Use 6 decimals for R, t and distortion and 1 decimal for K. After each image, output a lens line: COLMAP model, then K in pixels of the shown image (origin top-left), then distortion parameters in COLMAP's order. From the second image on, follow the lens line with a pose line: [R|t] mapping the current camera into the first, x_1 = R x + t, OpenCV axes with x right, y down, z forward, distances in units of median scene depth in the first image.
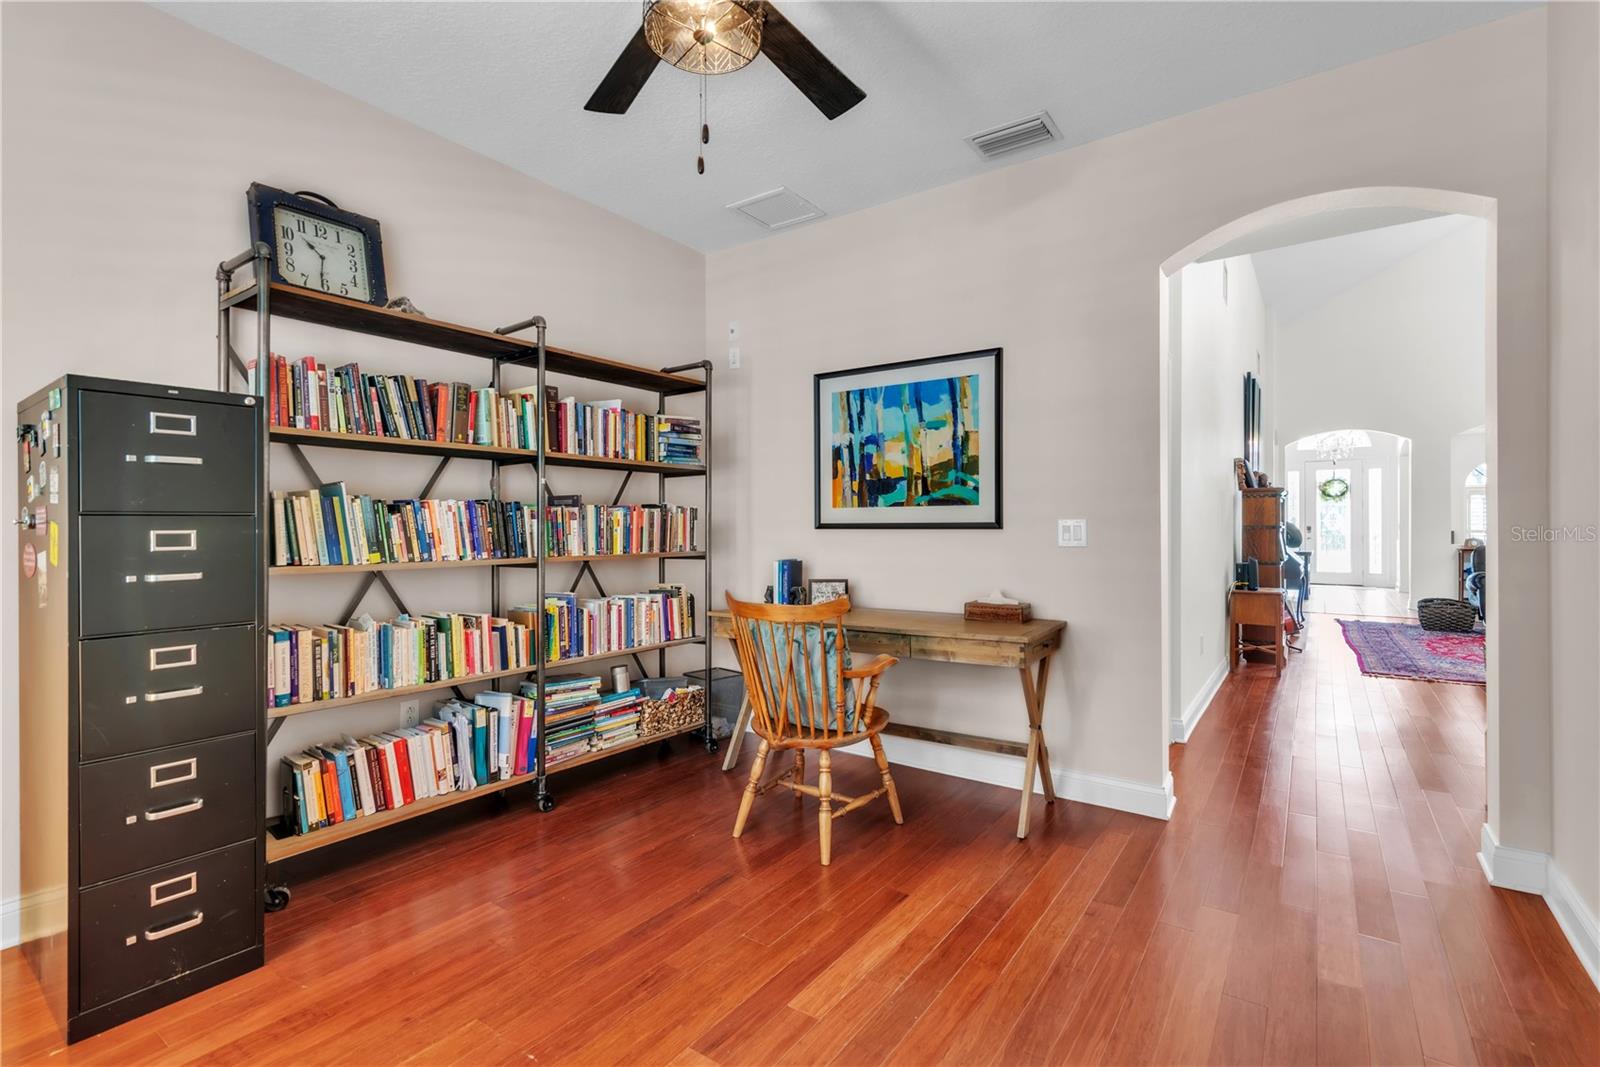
lens RADIAL K [[722.4, 0, 800.0], [0, 722.4, 533.5], [0, 0, 1]] dist [-0.004583, -0.000159]
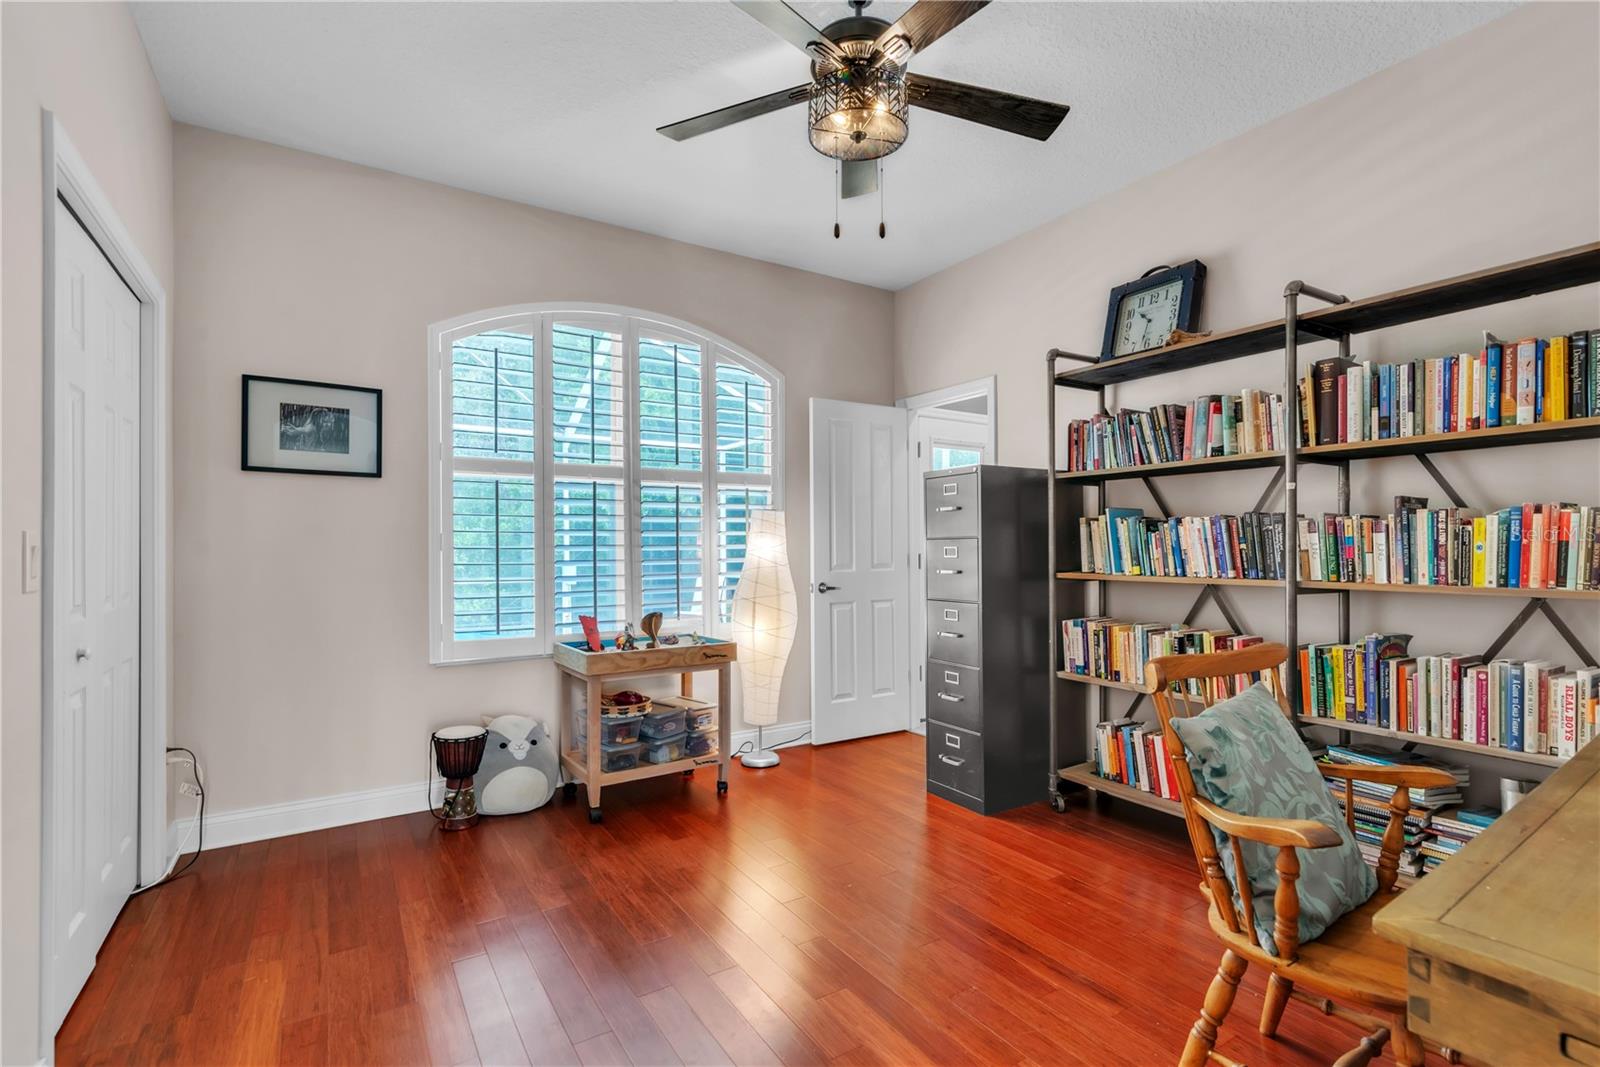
lens RADIAL K [[740.5, 0, 800.0], [0, 740.5, 533.5], [0, 0, 1]] dist [0.001993, 0.000630]
pose [[-0.374335, -0.008325, -0.927256, 0.690478], [0.001028, 0.999955, -0.009393, -0.013803], [0.927293, -0.004469, -0.374310, 0.893363]]
